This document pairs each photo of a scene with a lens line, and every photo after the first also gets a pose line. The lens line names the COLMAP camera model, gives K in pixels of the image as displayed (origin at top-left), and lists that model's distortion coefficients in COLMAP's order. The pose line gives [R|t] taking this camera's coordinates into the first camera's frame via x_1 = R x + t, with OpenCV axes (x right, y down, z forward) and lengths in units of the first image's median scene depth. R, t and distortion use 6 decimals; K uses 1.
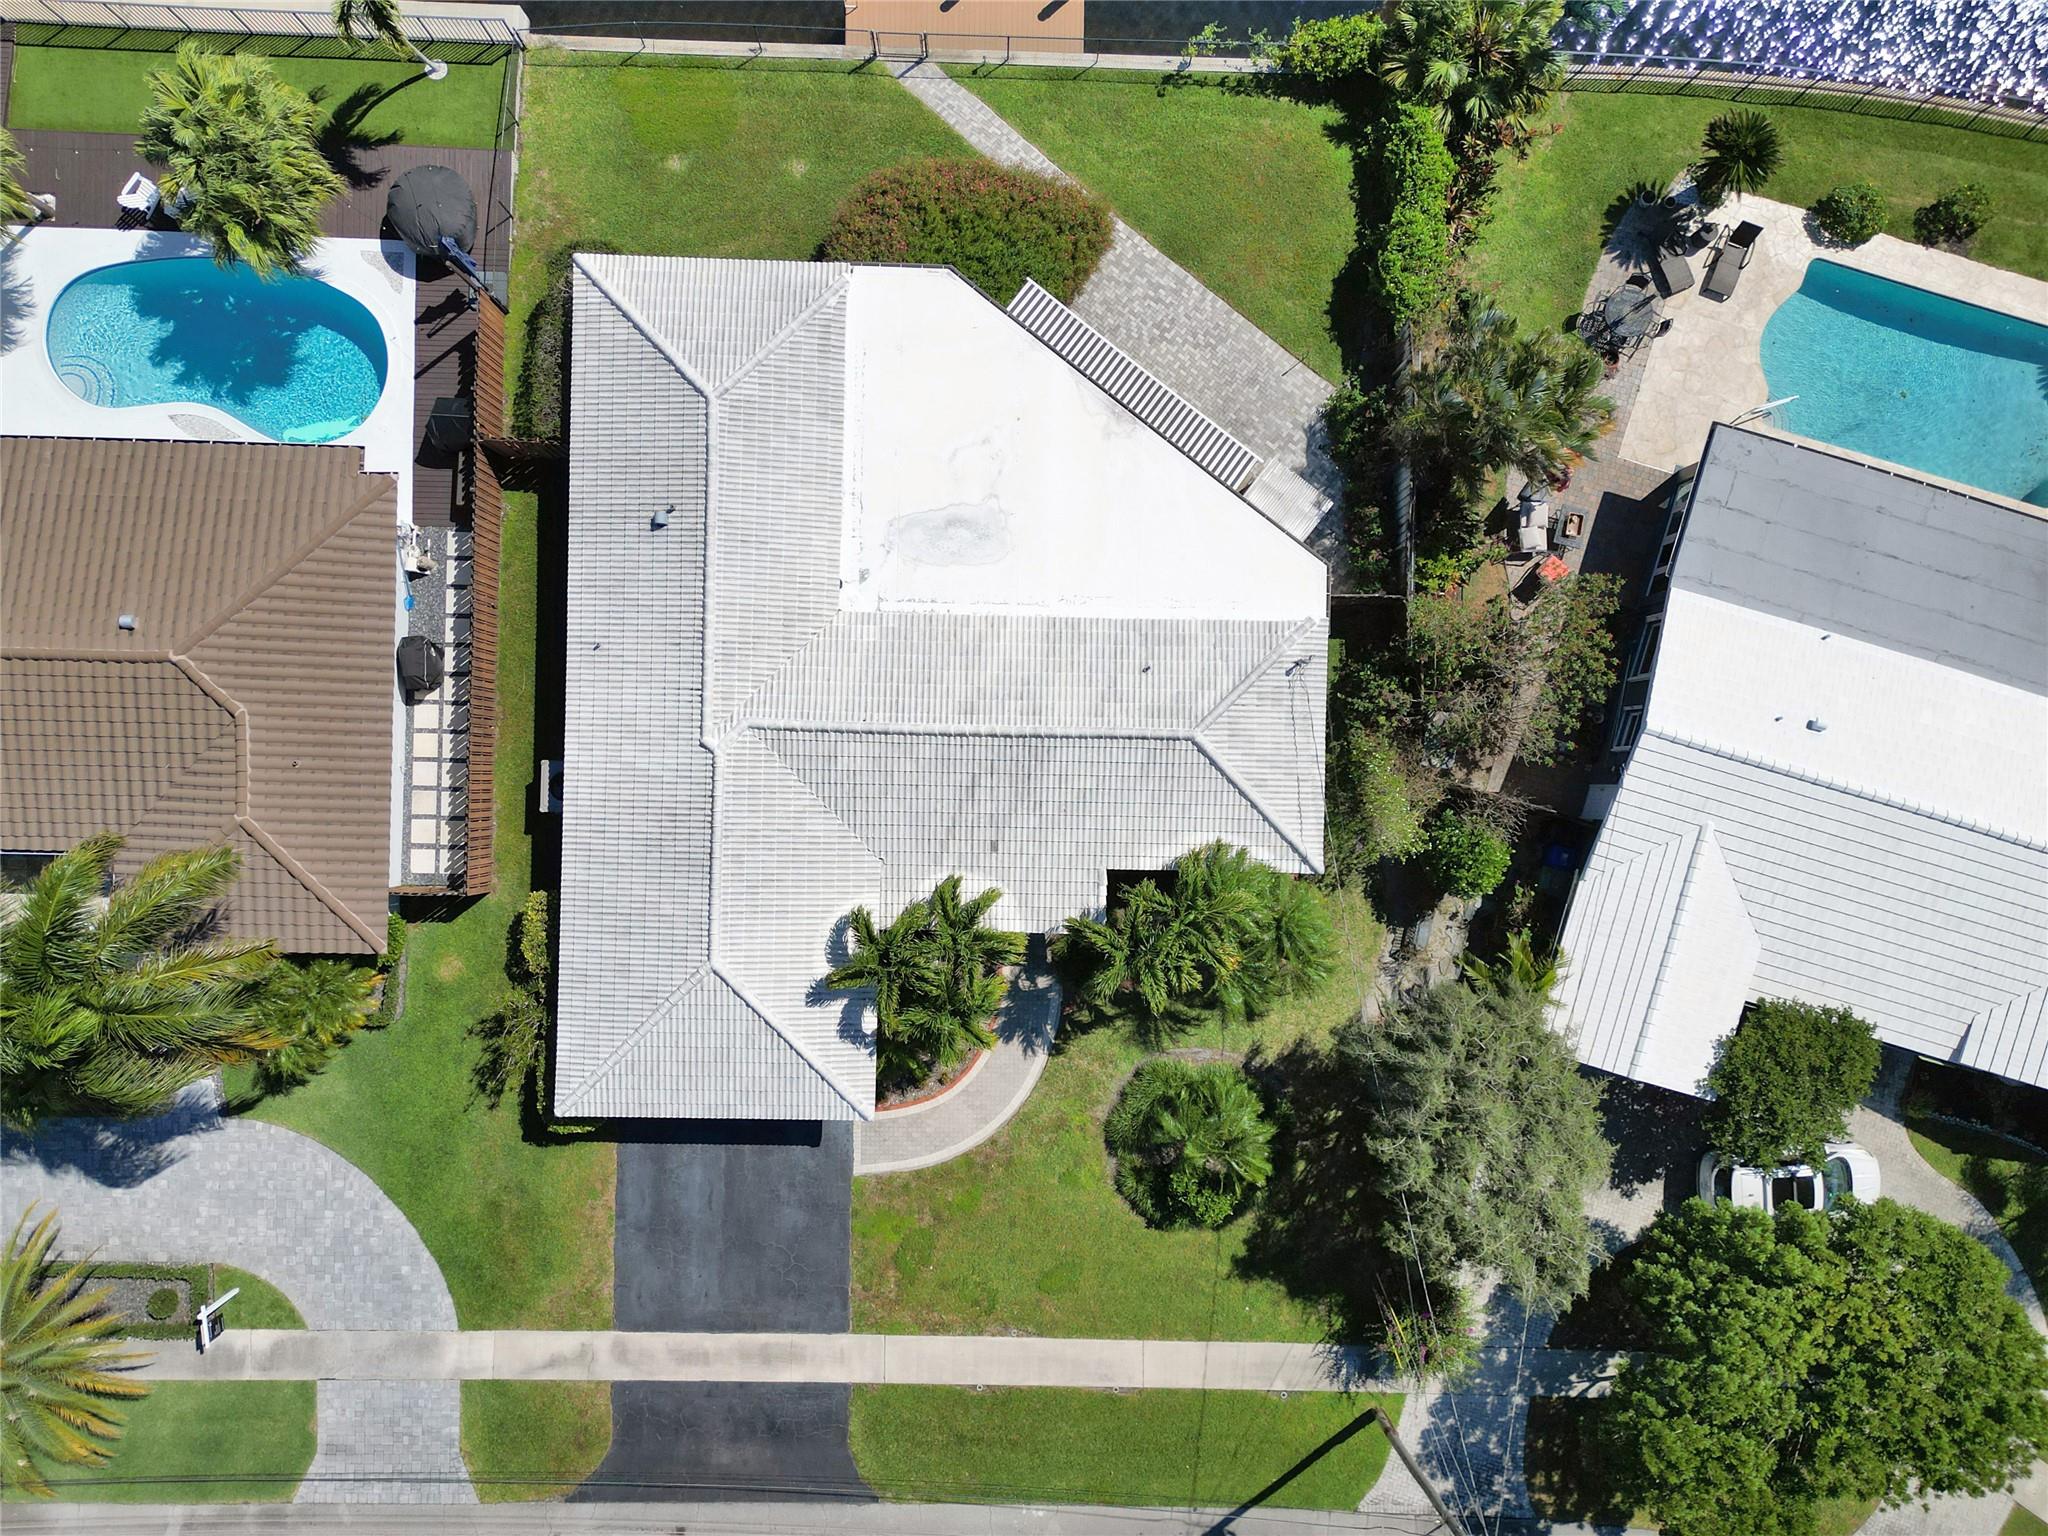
lens RADIAL K [[1492.2, 0, 1016.1], [0, 1492.2, 770.4], [0, 0, 1]] dist [0.090730, -0.101140]
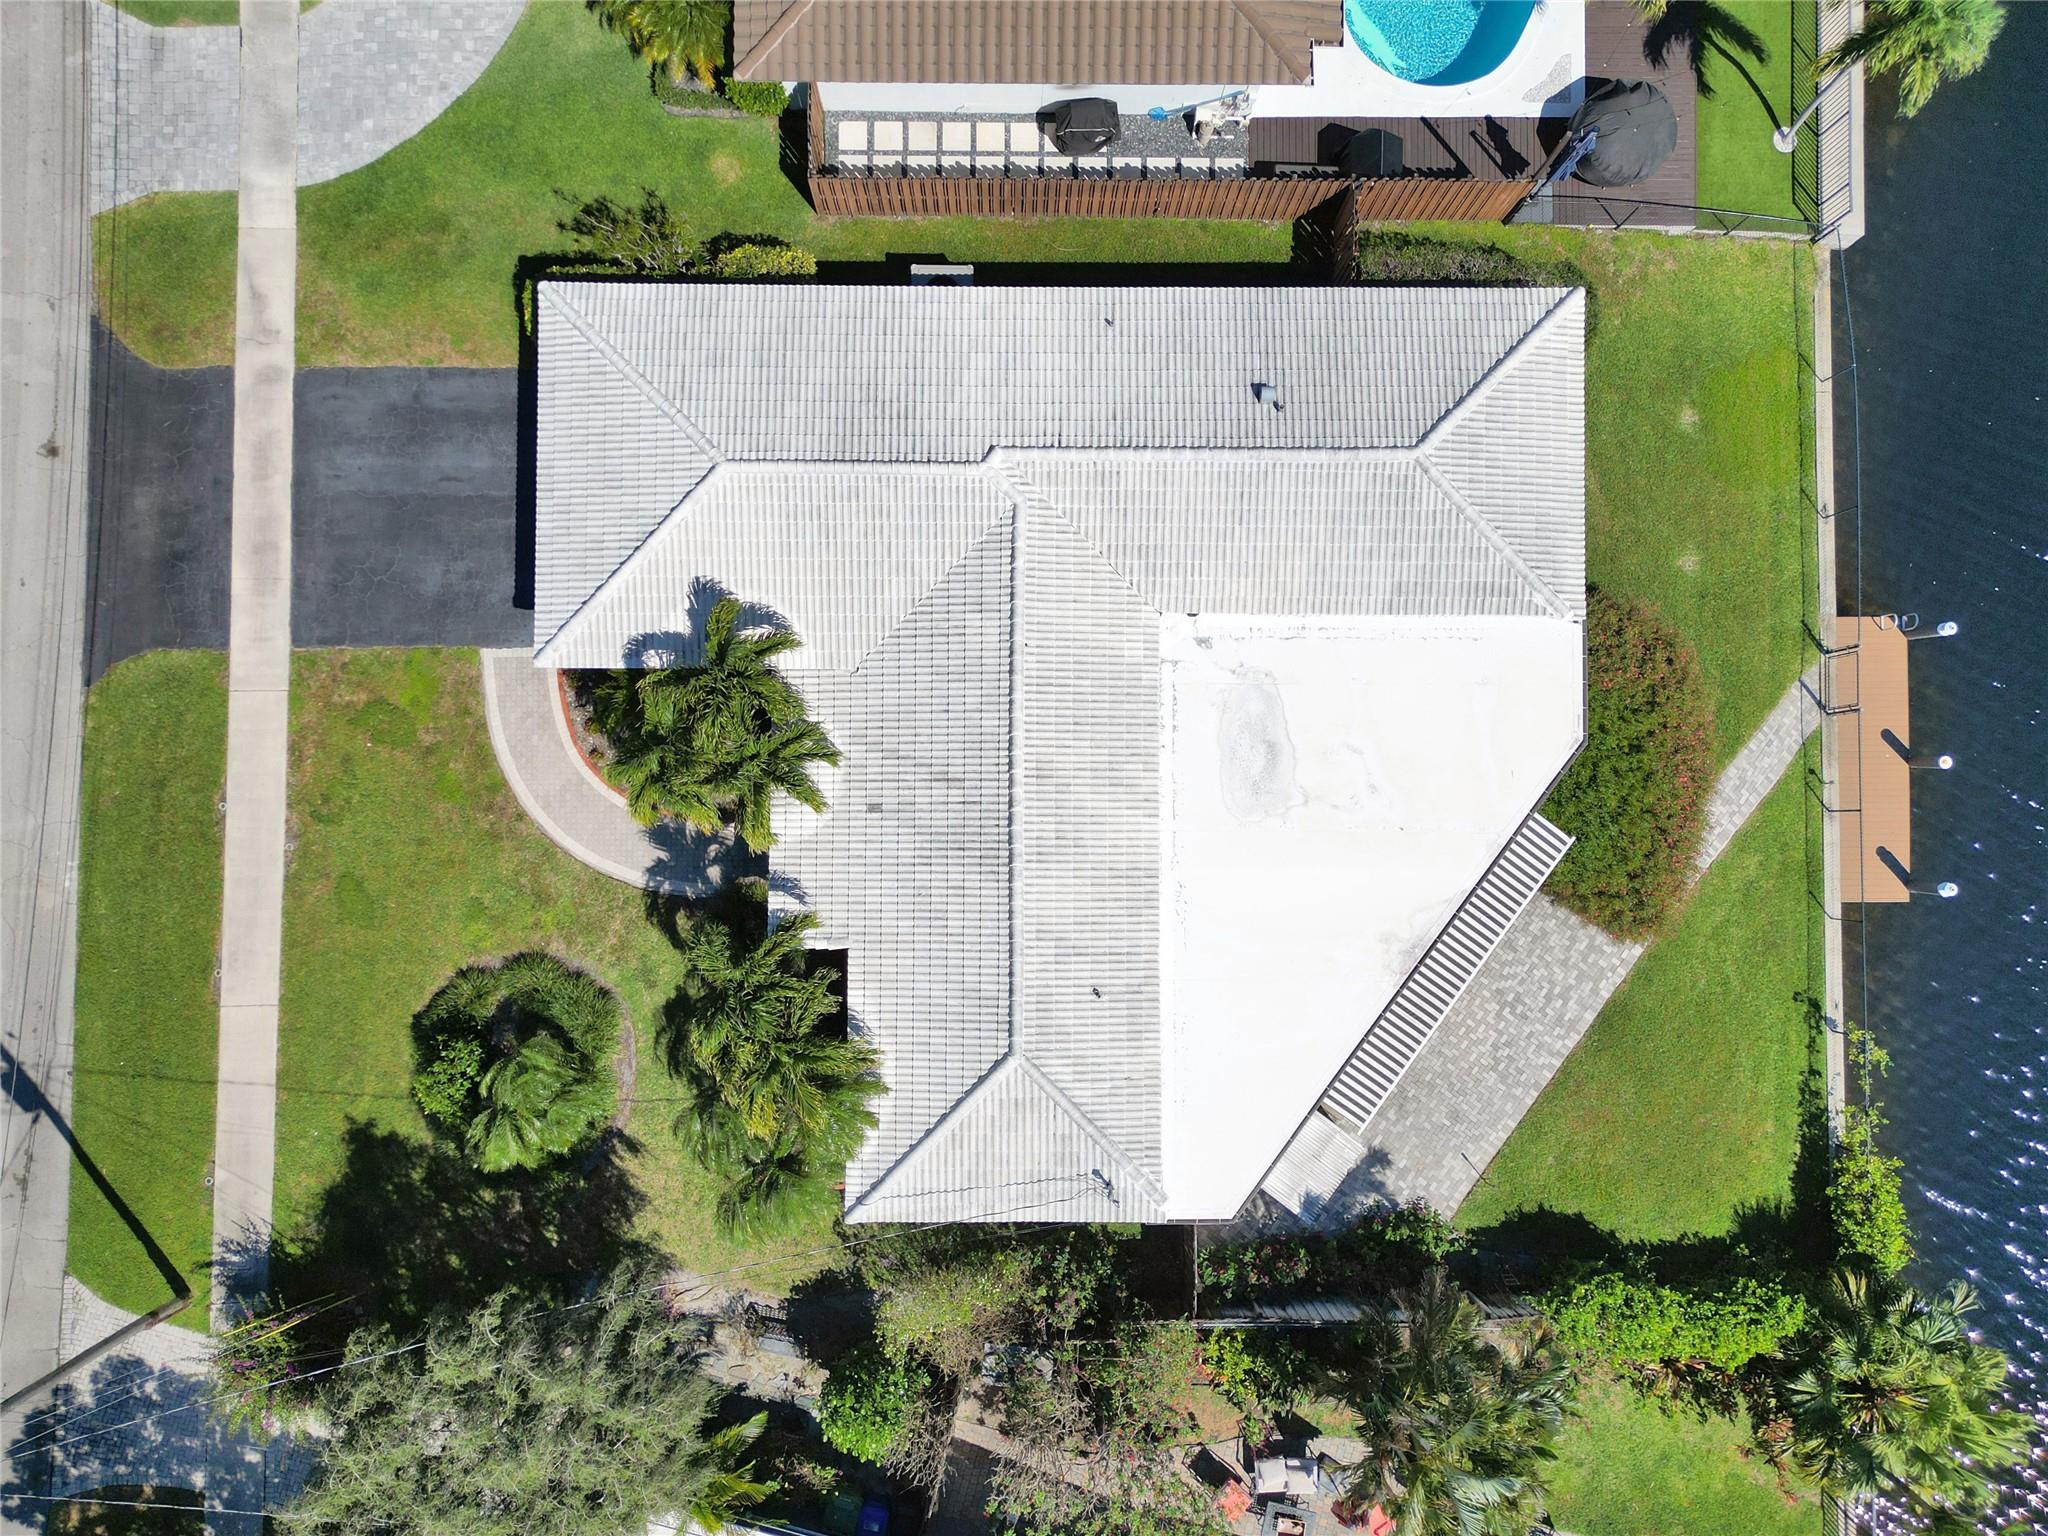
lens RADIAL K [[1492.2, 0, 1016.1], [0, 1492.2, 770.4], [0, 0, 1]] dist [0.090730, -0.101140]
pose [[0.018890, 0.998345, -0.054317, 0.009518], [-0.999816, 0.018688, -0.004220, -0.021186], [-0.003198, 0.054387, 0.998515, 0.174761]]
